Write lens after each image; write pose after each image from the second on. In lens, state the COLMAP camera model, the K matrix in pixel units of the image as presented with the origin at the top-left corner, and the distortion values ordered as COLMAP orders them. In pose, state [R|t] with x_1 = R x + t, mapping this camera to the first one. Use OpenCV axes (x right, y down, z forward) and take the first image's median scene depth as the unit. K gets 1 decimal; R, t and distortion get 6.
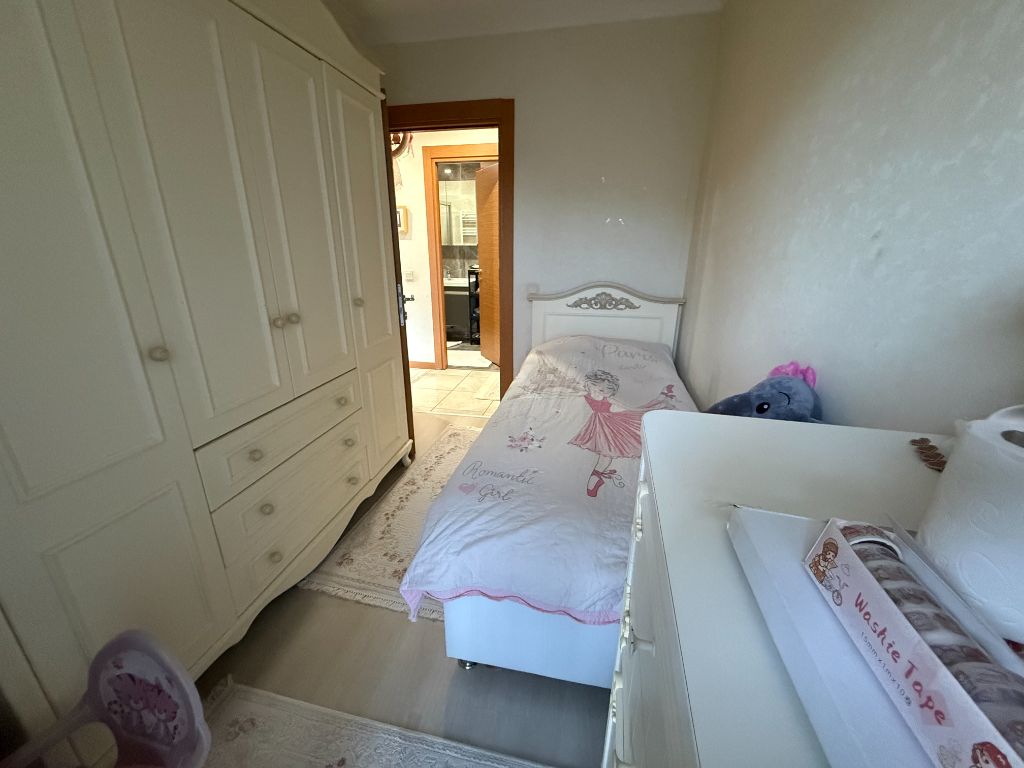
lens RADIAL K [[409.0, 0, 510.7], [0, 409.0, 382.8], [0, 0, 1]] dist [-0.002826, 0.000548]
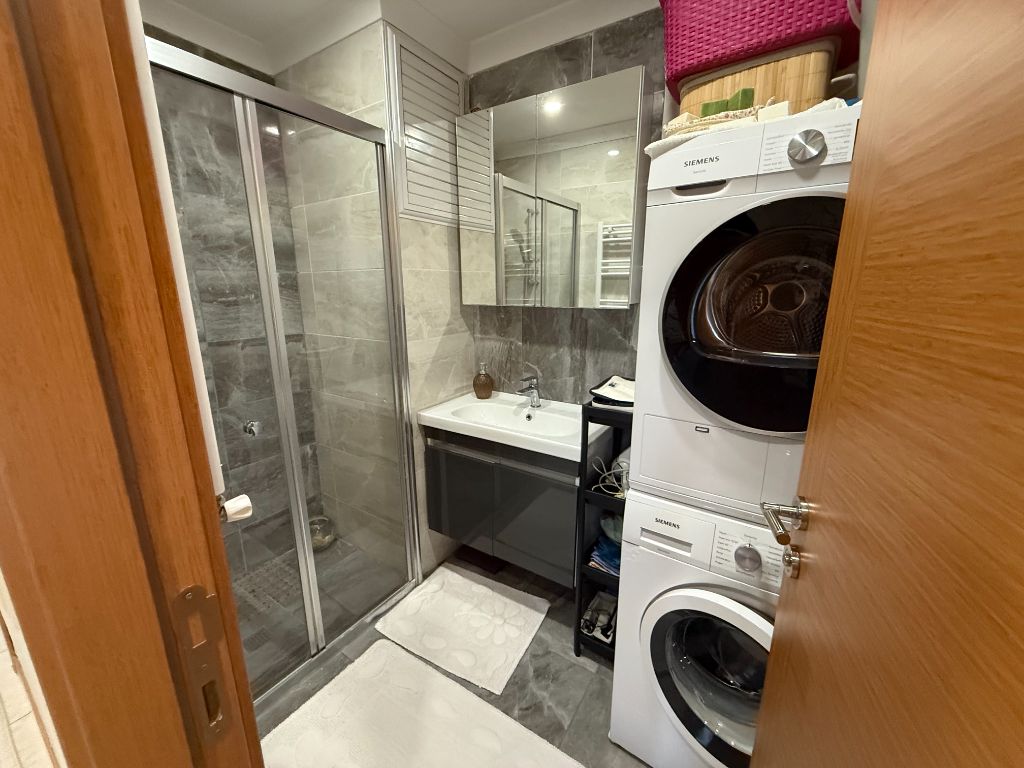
lens RADIAL K [[409.0, 0, 510.7], [0, 409.0, 382.8], [0, 0, 1]] dist [-0.002826, 0.000548]
pose [[0.929514, 0.078029, -0.360438, -0.044482], [-0.112787, 0.990678, -0.076394, -0.216111], [0.351117, 0.111662, 0.929650, 0.606027]]
